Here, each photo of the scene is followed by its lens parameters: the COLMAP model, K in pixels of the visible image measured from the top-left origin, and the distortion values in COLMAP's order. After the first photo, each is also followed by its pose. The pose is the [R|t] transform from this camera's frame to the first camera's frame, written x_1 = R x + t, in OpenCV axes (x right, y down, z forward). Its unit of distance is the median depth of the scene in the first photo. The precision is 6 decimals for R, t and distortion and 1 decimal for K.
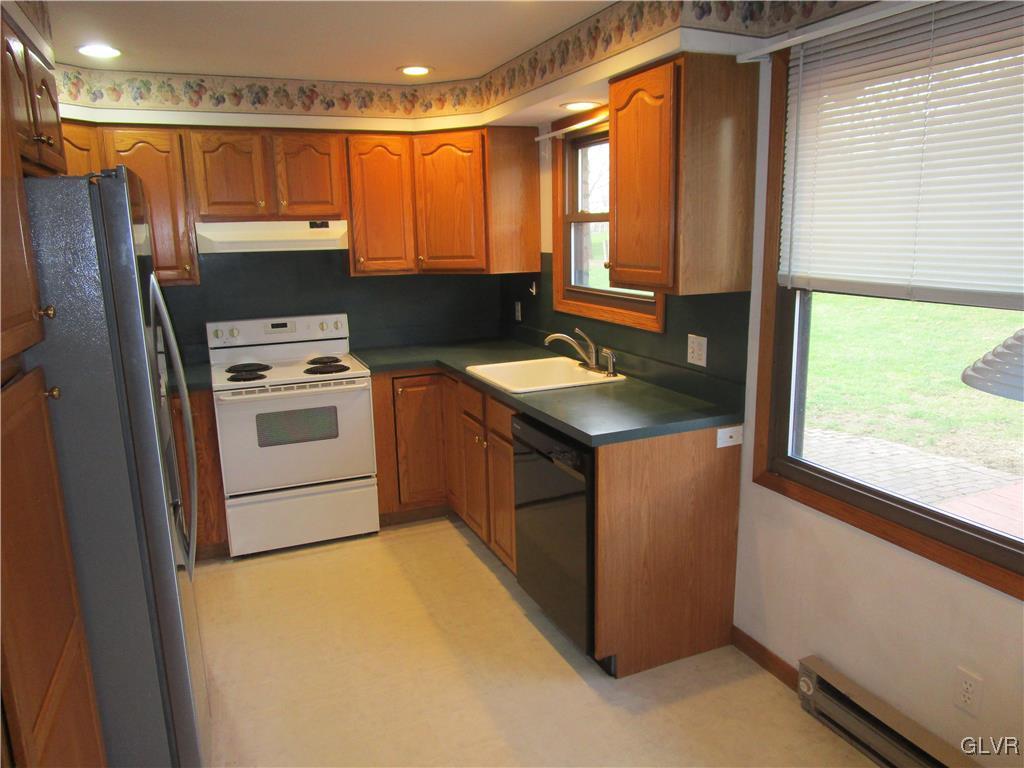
lens RADIAL K [[730.4, 0, 512.0], [0, 730.4, 384.0], [0, 0, 1]] dist [-0.015807, 0.000977]
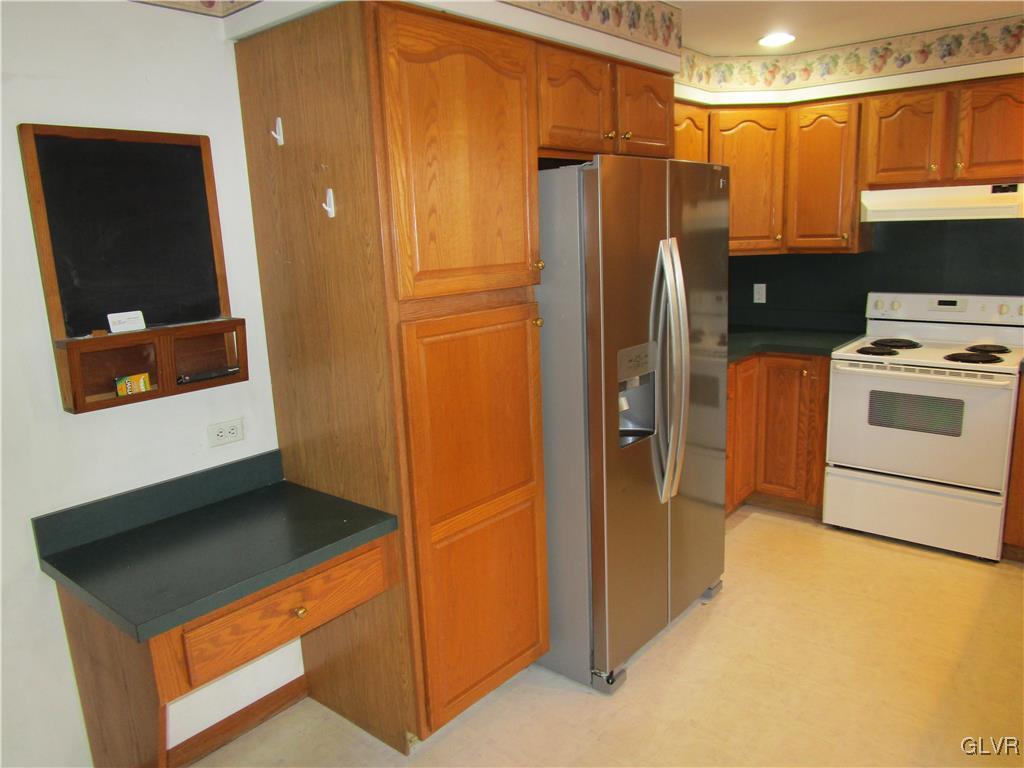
lens RADIAL K [[747.3, 0, 512.0], [0, 747.3, 384.0], [0, 0, 1]] dist [-0.005871, -0.003290]
pose [[0.452536, 0.192431, -0.870736, 0.283039], [-0.152873, 0.978725, 0.136845, -0.028131], [0.878545, 0.071185, 0.472326, 0.108775]]
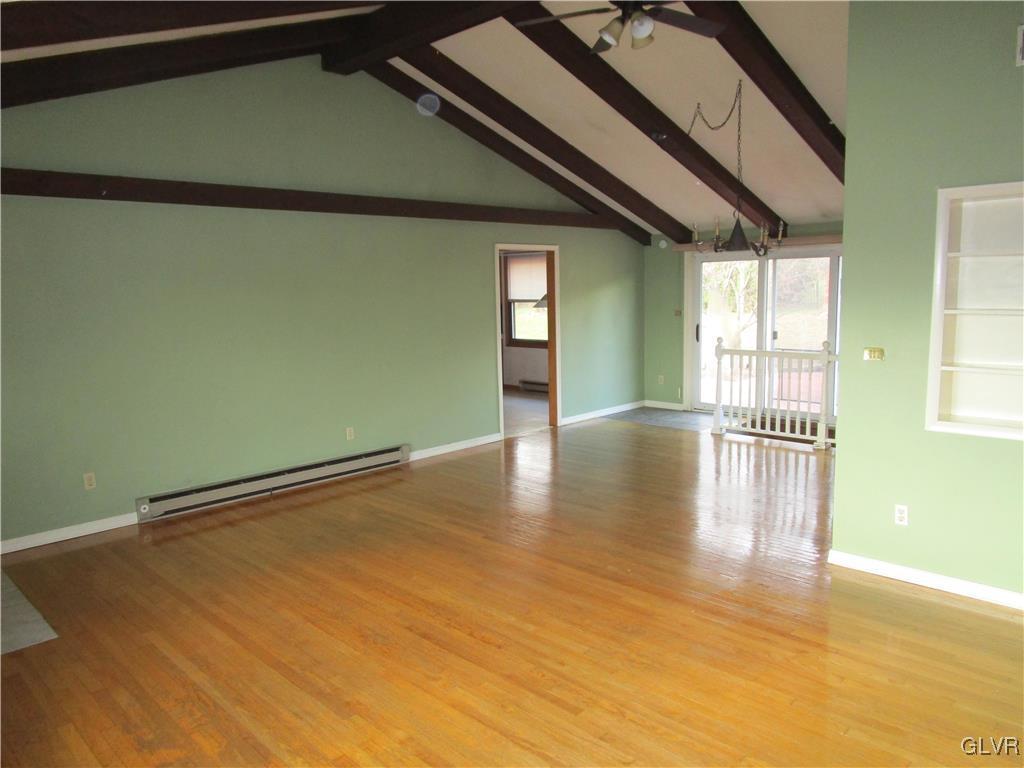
lens RADIAL K [[730.4, 0, 512.0], [0, 730.4, 384.0], [0, 0, 1]] dist [-0.015807, 0.000977]
pose [[0.924769, -0.052347, 0.376910, -1.114455], [0.083020, 0.994387, -0.065588, 0.556083], [-0.371361, 0.091945, 0.923925, -2.609198]]
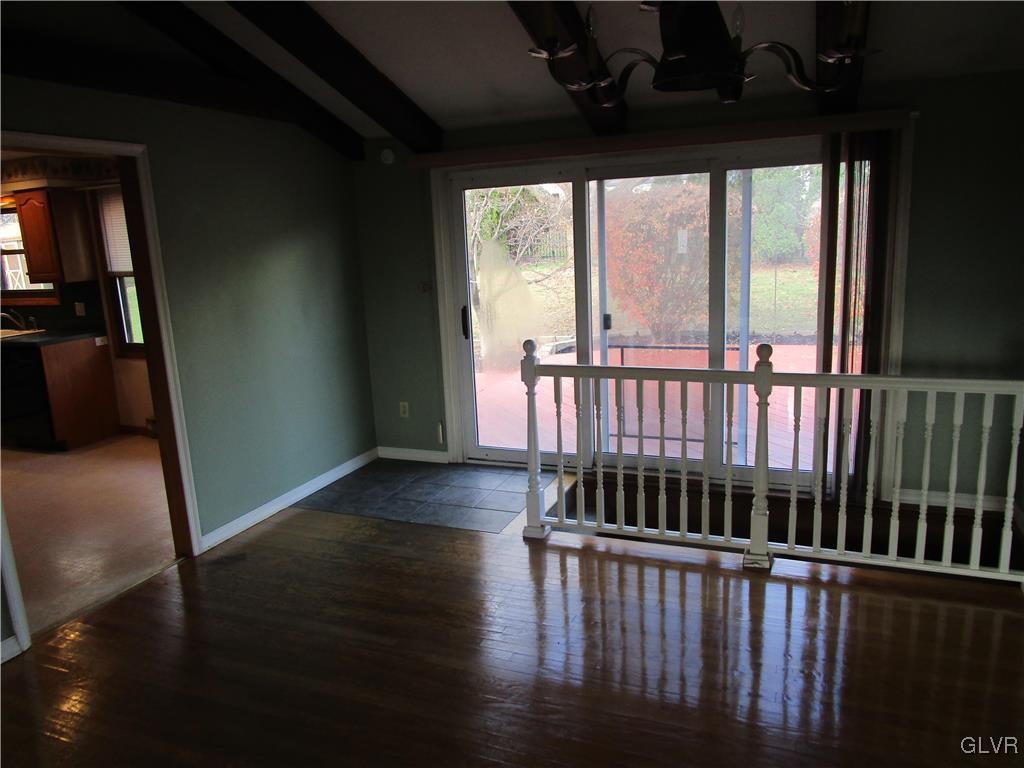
lens RADIAL K [[730.4, 0, 512.0], [0, 730.4, 384.0], [0, 0, 1]] dist [-0.015807, 0.000977]
pose [[0.717014, -0.153415, 0.679966, -0.321640], [0.176657, 0.983627, 0.035644, 0.309514], [-0.674301, 0.094563, 0.732376, -1.393581]]
